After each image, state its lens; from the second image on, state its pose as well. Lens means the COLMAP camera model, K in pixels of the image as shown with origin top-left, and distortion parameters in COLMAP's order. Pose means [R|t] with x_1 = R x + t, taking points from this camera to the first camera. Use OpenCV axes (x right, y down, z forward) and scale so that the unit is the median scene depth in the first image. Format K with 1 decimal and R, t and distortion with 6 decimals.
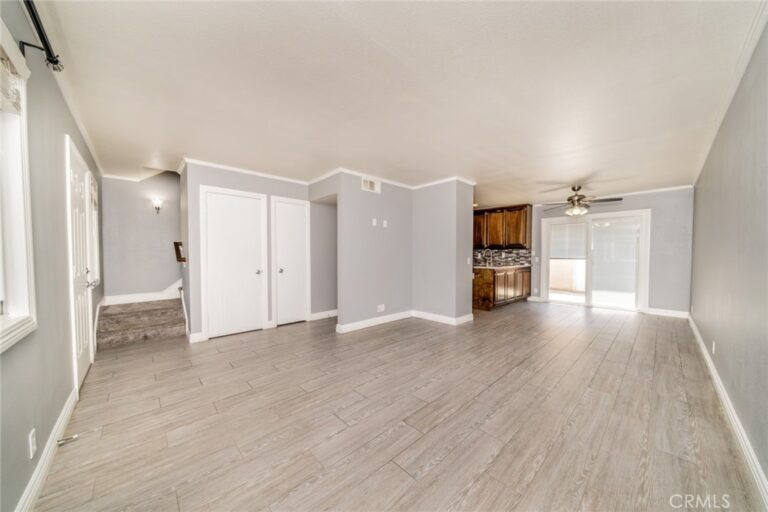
lens RADIAL K [[266.7, 0, 386.2], [0, 266.7, 261.7], [0, 0, 1]] dist [0.000058, 0.000013]
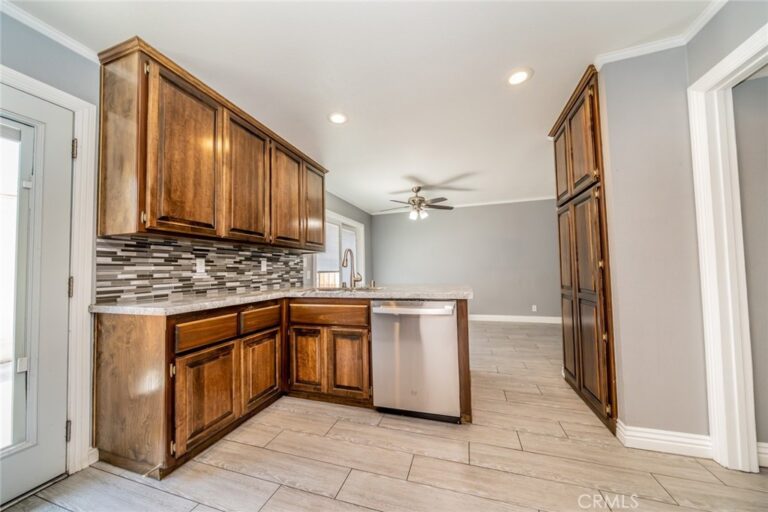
lens RADIAL K [[259.4, 0, 384.1], [0, 259.4, 259.8], [0, 0, 1]] dist [-0.012272, -0.000048]
pose [[-0.487664, 0.041141, 0.872061, 0.018235], [0.042637, 0.998819, -0.023278, -0.018908], [-0.871990, 0.025830, -0.488843, 1.116582]]
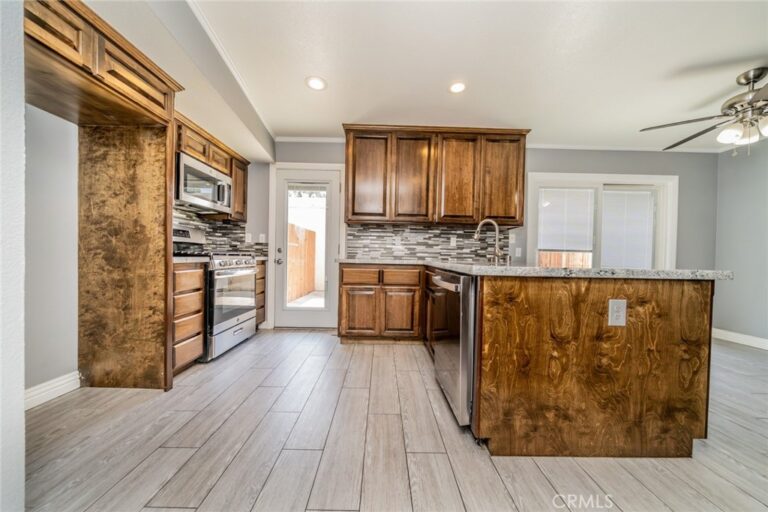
lens RADIAL K [[259.4, 0, 384.1], [0, 259.4, 259.8], [0, 0, 1]] dist [-0.012272, -0.000048]
pose [[0.683921, 0.002577, 0.729551, 0.028679], [-0.000429, 0.999995, -0.003129, 0.008866], [-0.729556, 0.001827, 0.683919, 0.842547]]
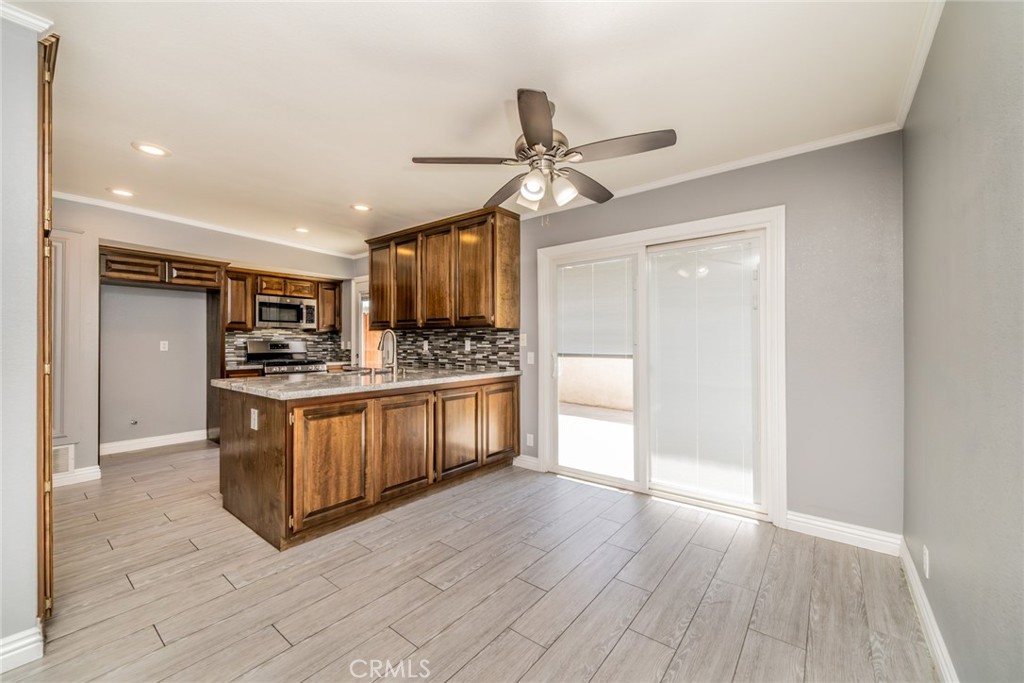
lens RADIAL K [[398.1, 0, 516.9], [0, 398.1, 341.6], [0, 0, 1]] dist [-0.000785, -0.000070]
pose [[0.988820, -0.001110, 0.149107, 0.458547], [0.005517, 0.999560, -0.029147, -0.014110], [-0.149009, 0.029644, 0.988391, 0.441752]]
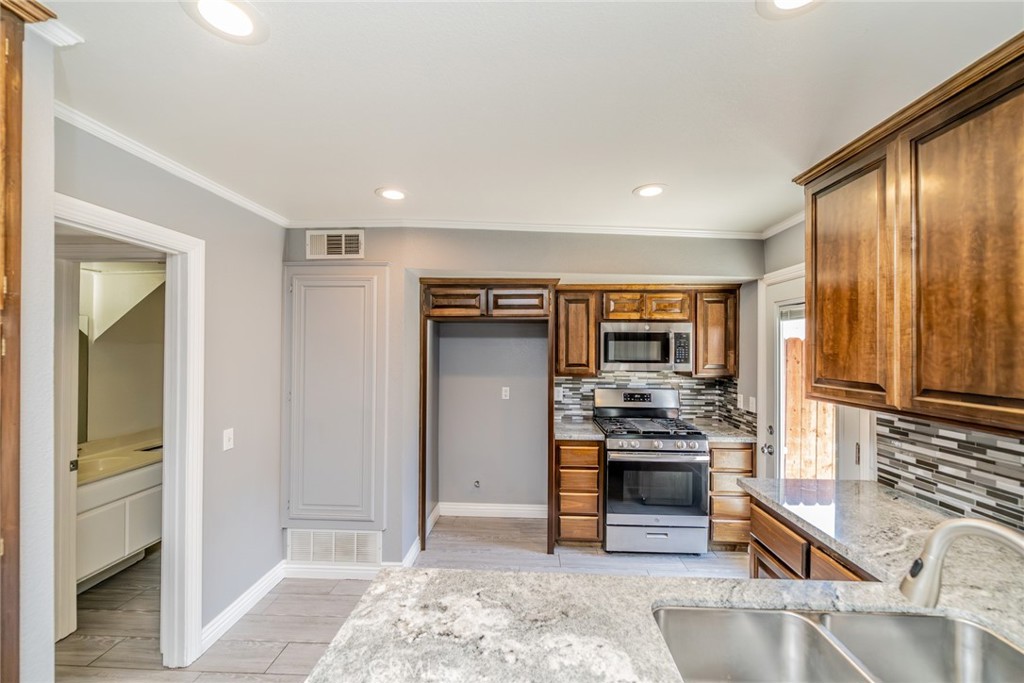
lens RADIAL K [[392.4, 0, 515.8], [0, 392.4, 347.6], [0, 0, 1]] dist [-0.000869, -0.000030]
pose [[0.698647, 0.000827, -0.715466, 0.359368], [-0.026285, 0.999354, -0.024512, -0.080094], [0.714983, 0.035931, 0.698218, 0.837142]]
